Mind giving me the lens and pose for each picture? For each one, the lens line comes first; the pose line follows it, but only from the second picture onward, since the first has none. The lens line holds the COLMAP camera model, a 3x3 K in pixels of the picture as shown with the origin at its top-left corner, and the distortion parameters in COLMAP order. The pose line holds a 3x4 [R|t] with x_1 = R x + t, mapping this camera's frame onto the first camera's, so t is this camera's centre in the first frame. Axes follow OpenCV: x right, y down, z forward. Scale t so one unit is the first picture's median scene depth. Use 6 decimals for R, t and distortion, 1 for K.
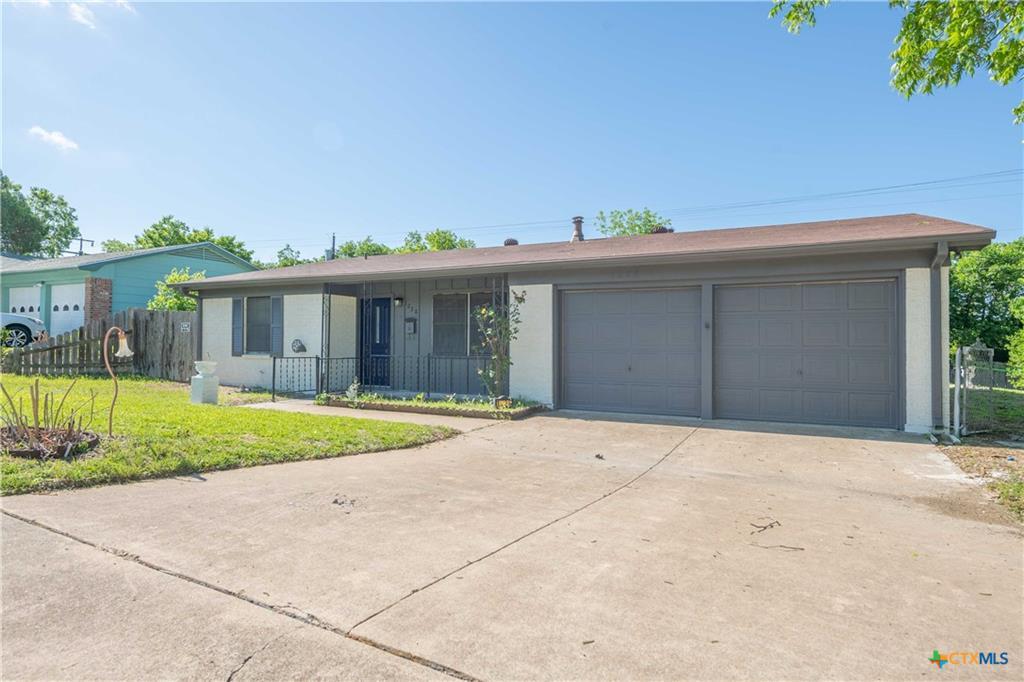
lens RADIAL K [[577.7, 0, 512.8], [0, 577.7, 341.9], [0, 0, 1]] dist [0.036123, 0.000398]
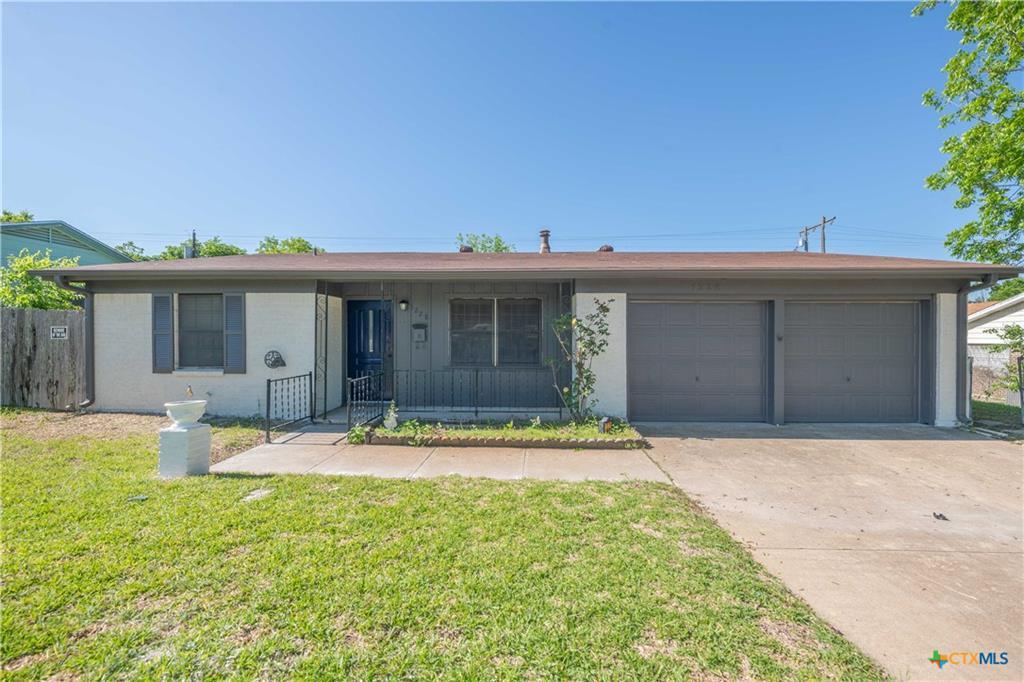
lens RADIAL K [[408.9, 0, 511.6], [0, 408.9, 337.4], [0, 0, 1]] dist [0.001060, -0.001496]
pose [[0.908983, -0.007498, 0.416765, -0.297182], [0.002009, 0.999905, 0.013608, -0.027902], [-0.416827, -0.011532, 0.908913, 0.355644]]
